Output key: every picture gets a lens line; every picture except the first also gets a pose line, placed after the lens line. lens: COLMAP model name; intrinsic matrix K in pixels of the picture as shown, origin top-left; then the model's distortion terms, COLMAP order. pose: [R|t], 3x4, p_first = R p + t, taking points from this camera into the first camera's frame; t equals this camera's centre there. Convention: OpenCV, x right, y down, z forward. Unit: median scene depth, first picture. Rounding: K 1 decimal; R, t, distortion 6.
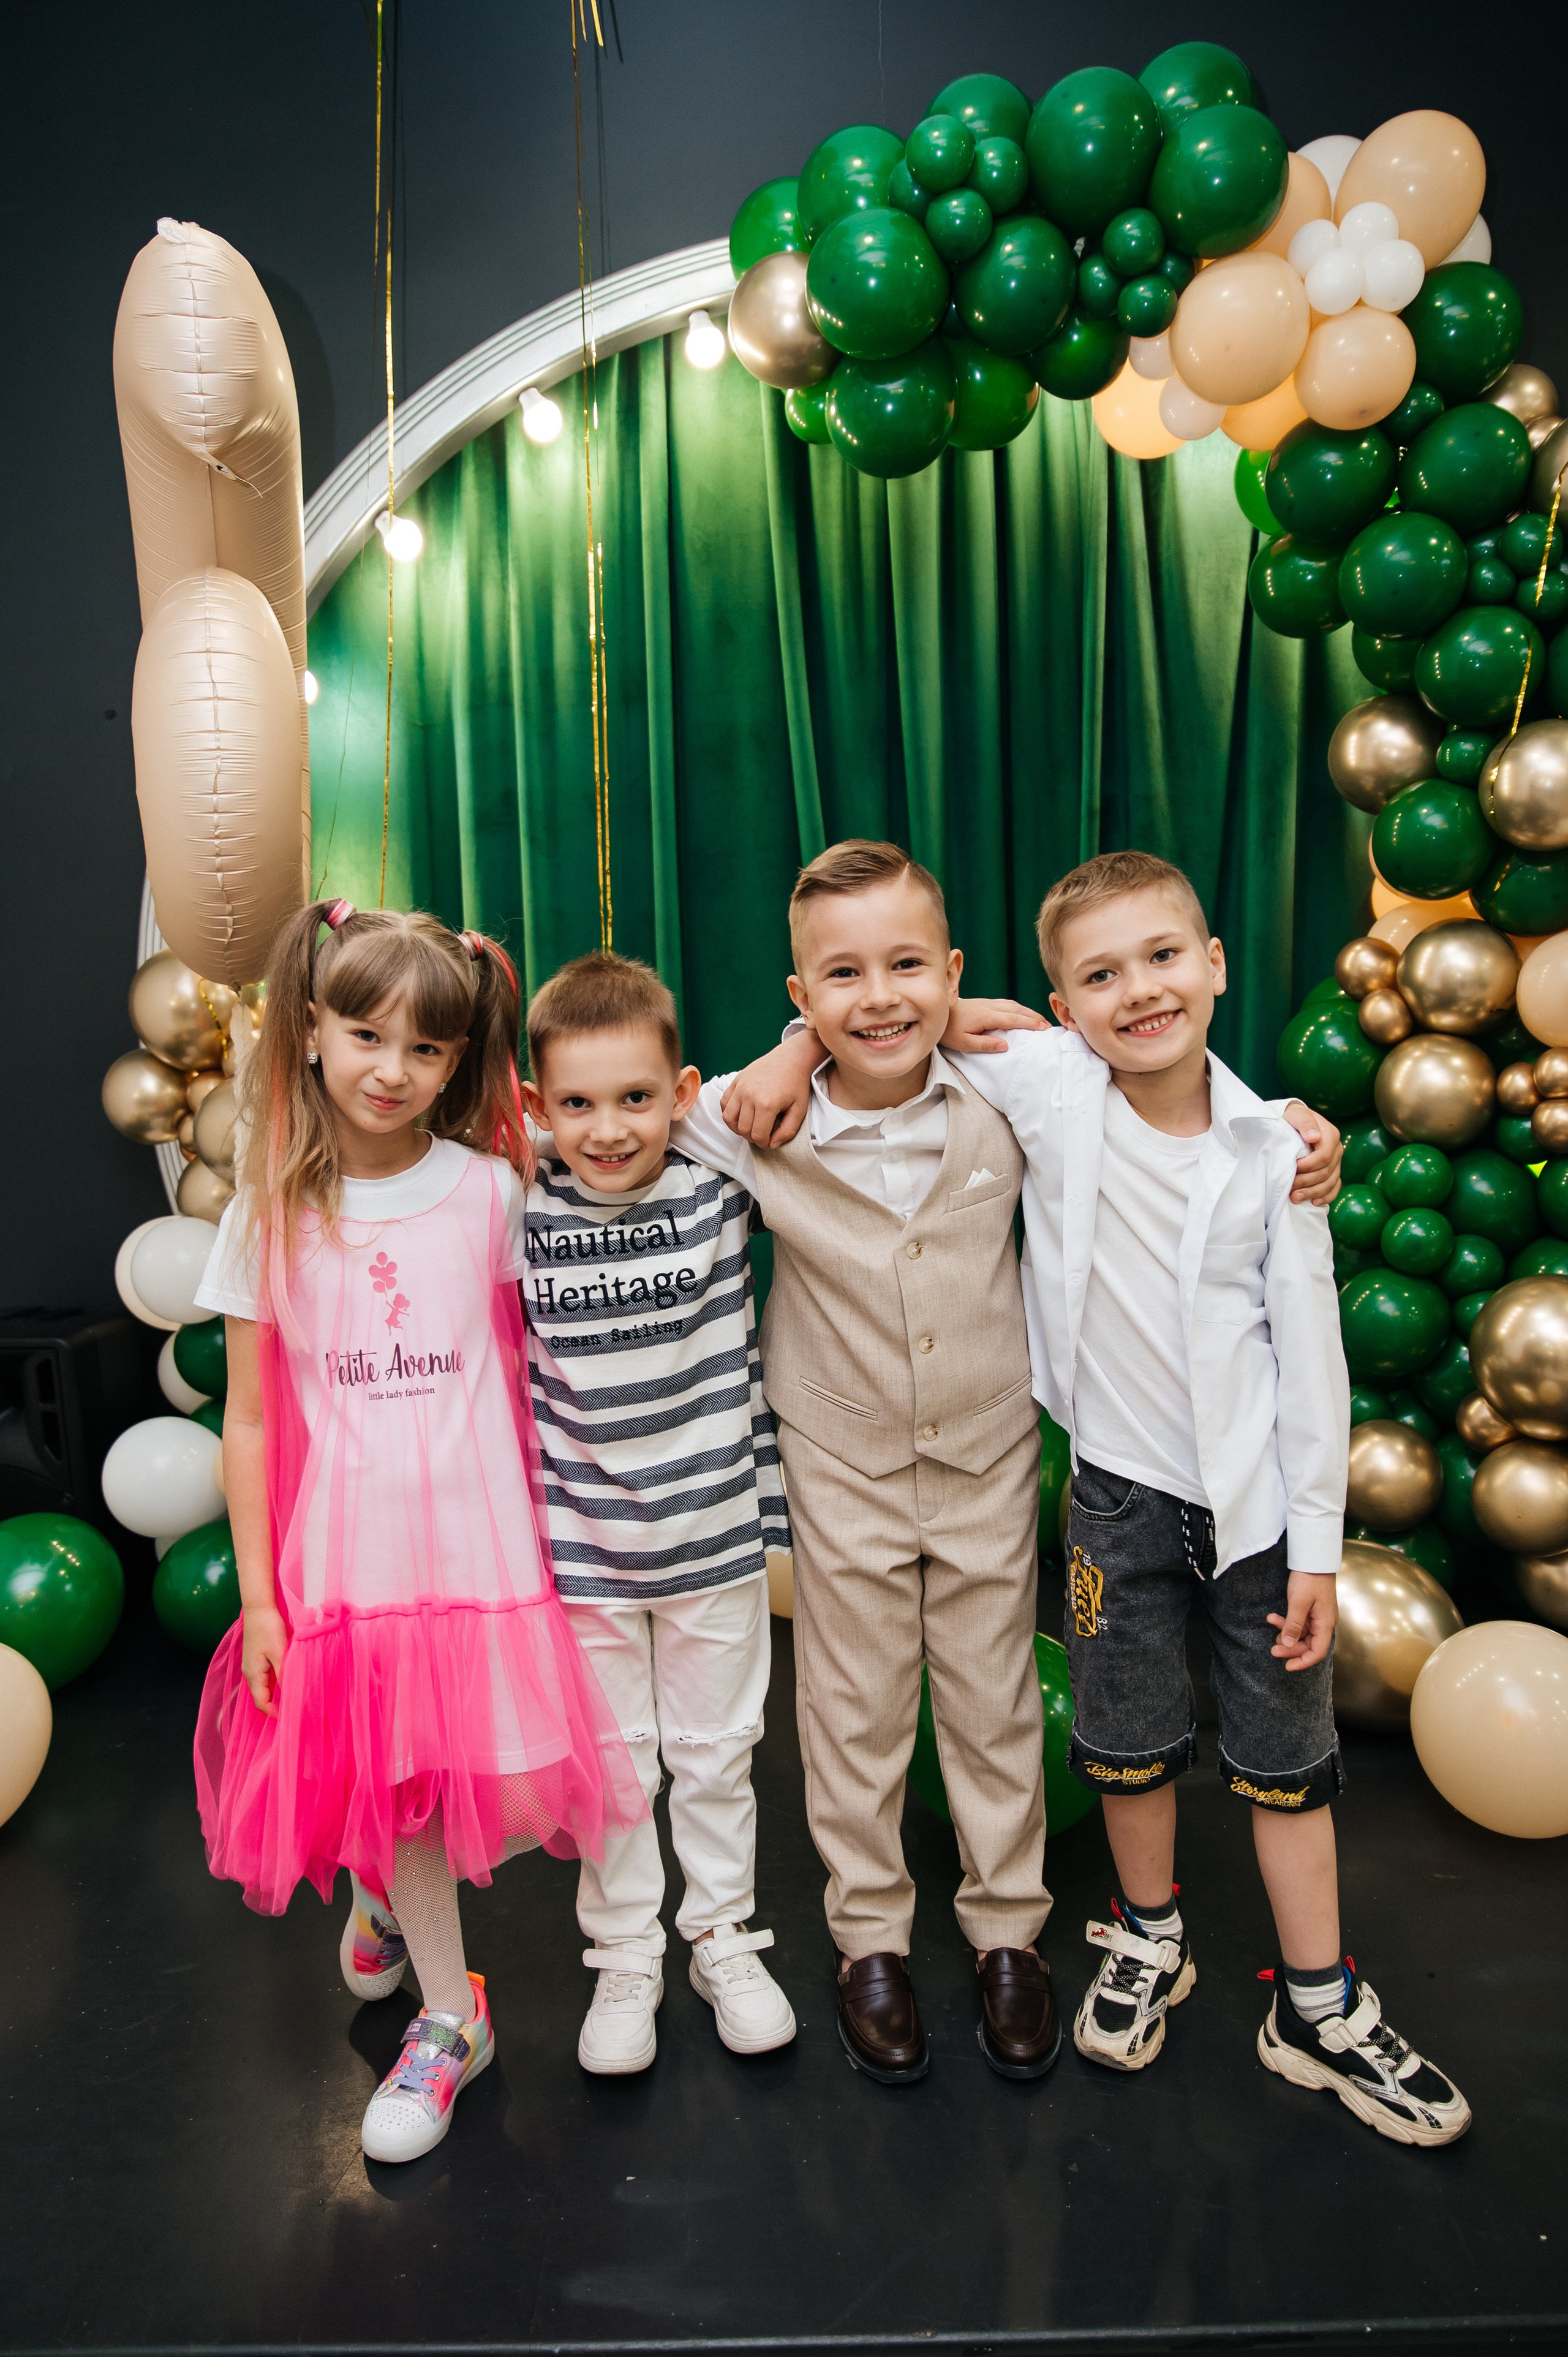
lens RADIAL K [[1586.2, 0, 777.2], [0, 1586.2, 1176.6], [0, 0, 1]] dist [-0.093408, 0.066958]
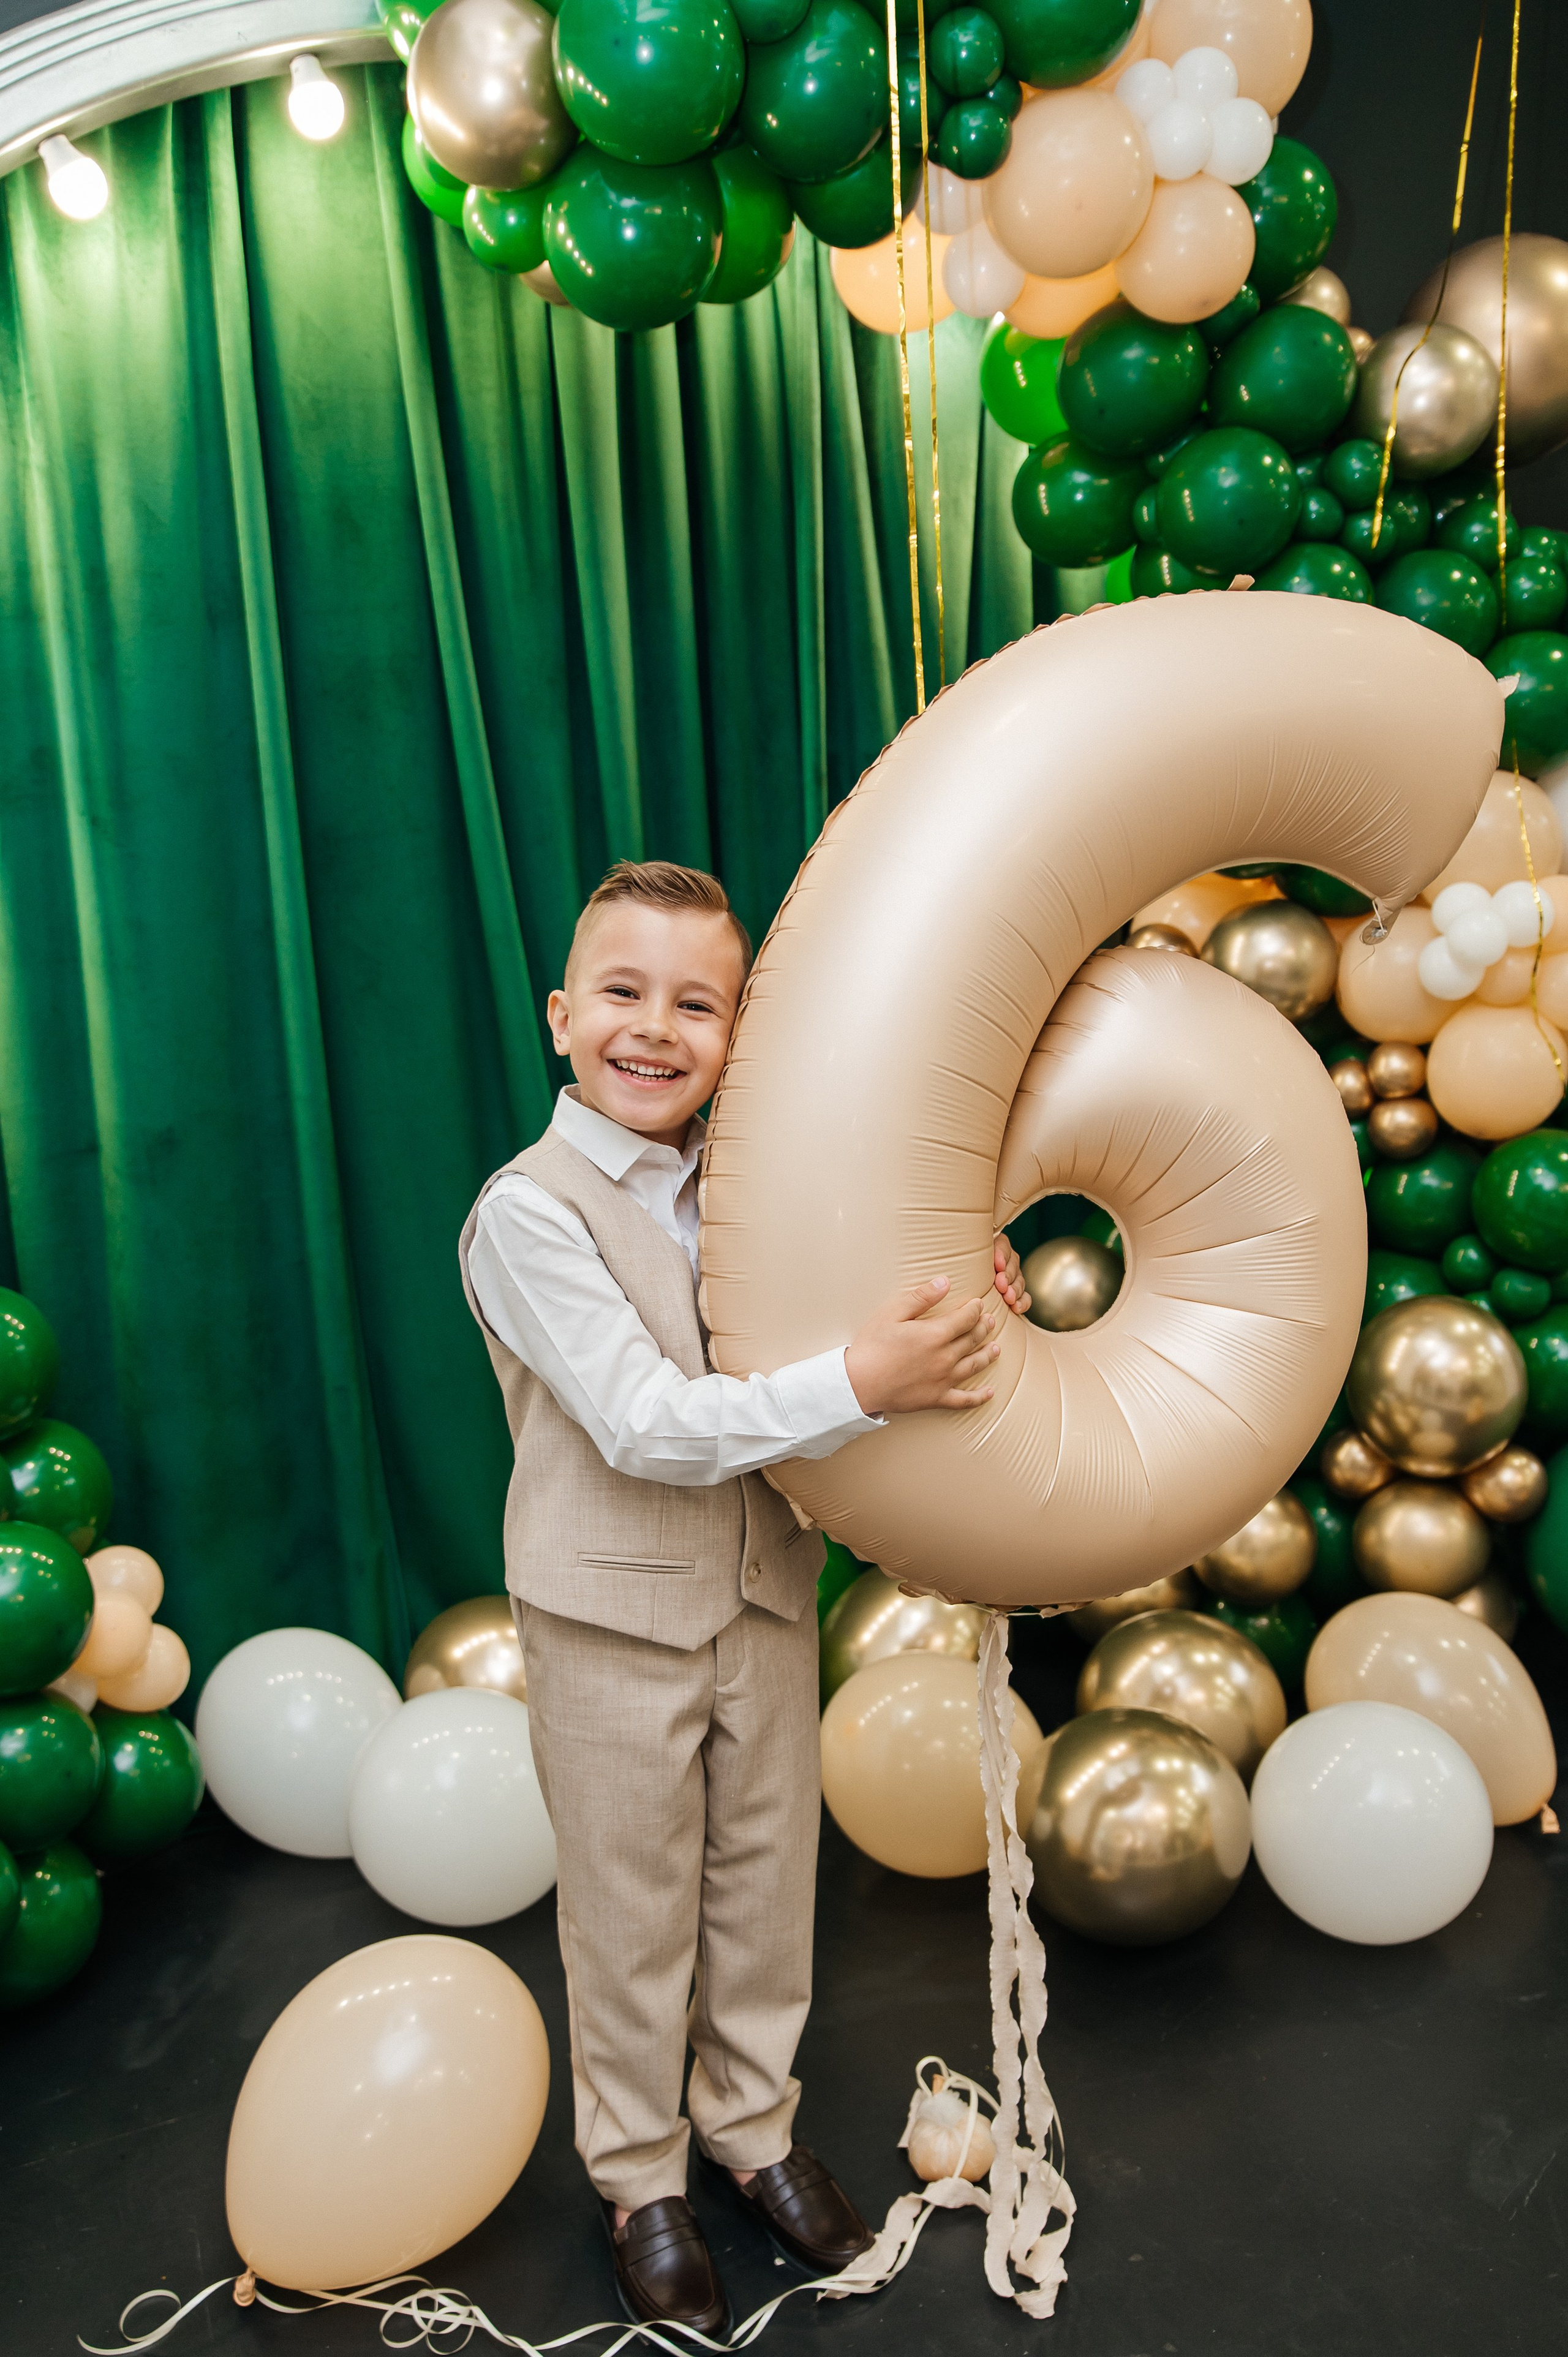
lens RADIAL K [[1874.3, 0, 769.4], [0, 1874.3, 1225.6], [0, 0, 1]] dist [-0.068187, 0.069918]
pose [[0.906363, -0.097778, 0.411030, -0.270193], [0.087381, 0.995200, 0.044059, -0.054348], [-0.413365, -0.004017, 0.910557, 0.163031]]
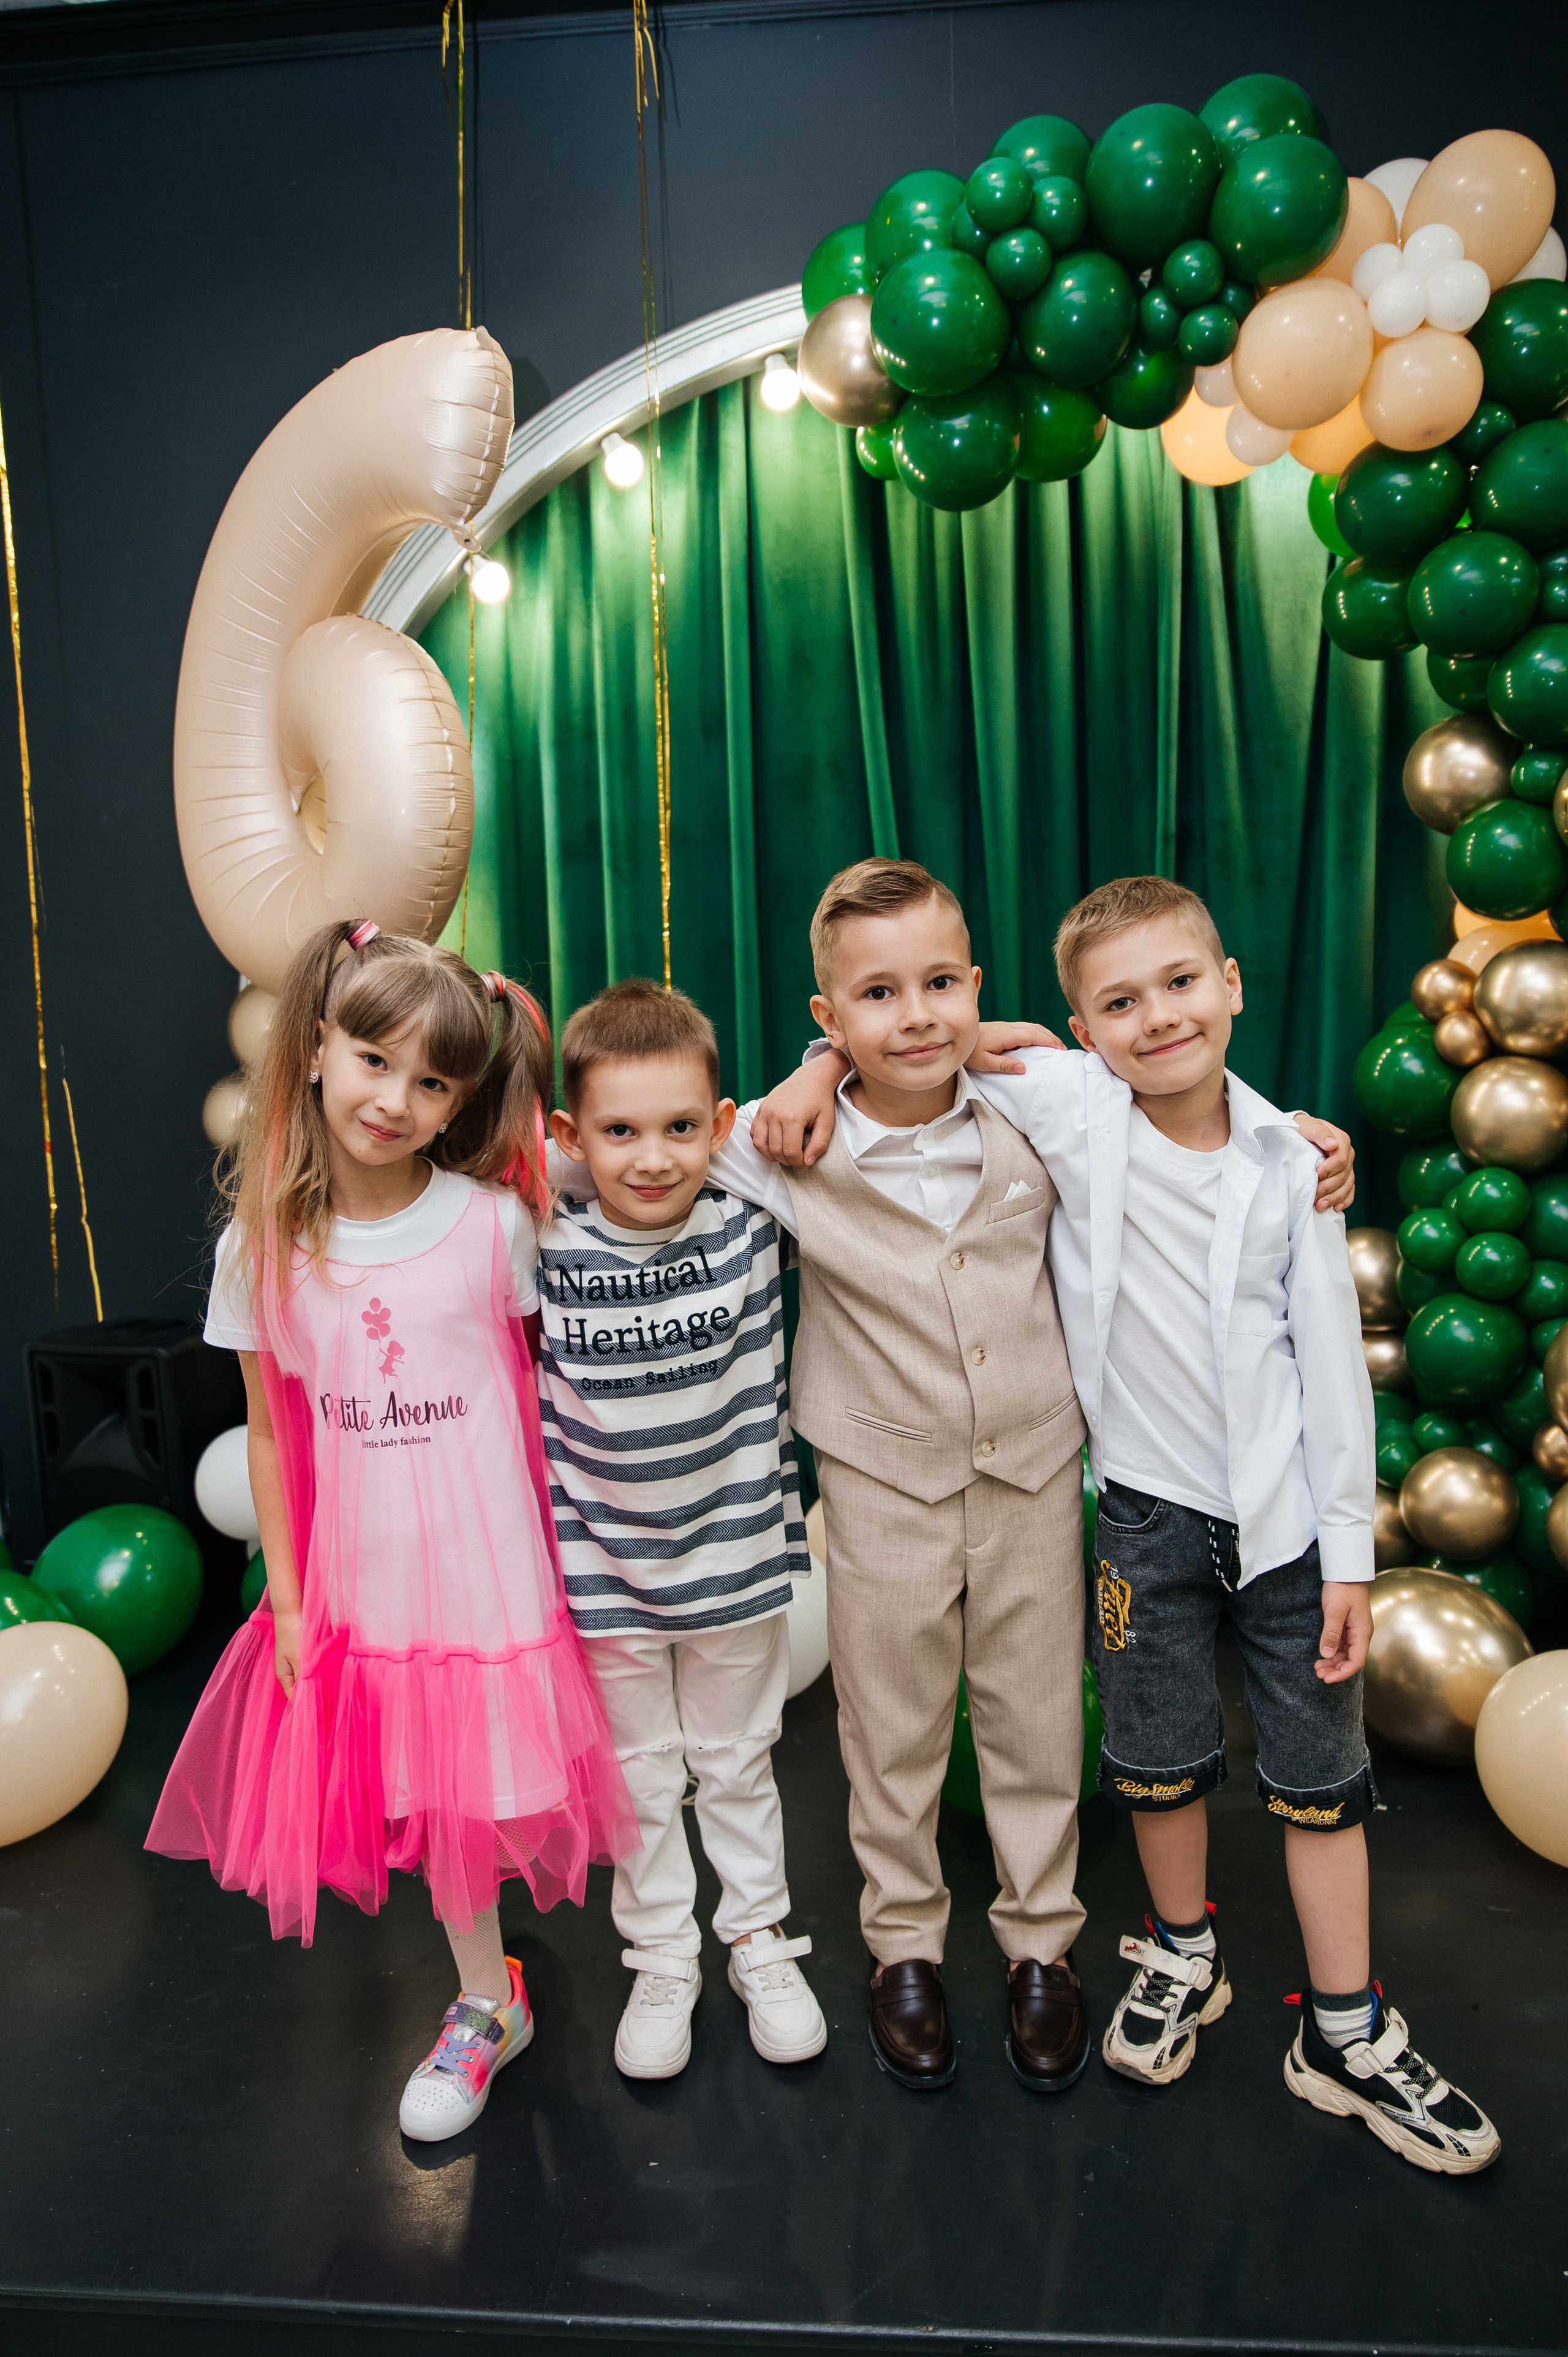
lens RADIAL K [[1586.2, 0, 777.2], [0, 1586.2, 1176.6], [0, 0, 1]] dist [-0.093408, 0.066958]
pose [[0.996800, 0.004376, -0.079816, 0.037851], [-0.005791, 0.999830, -0.017501, 0.004681], [0.079726, 0.017907, 0.996656, -0.016583]]
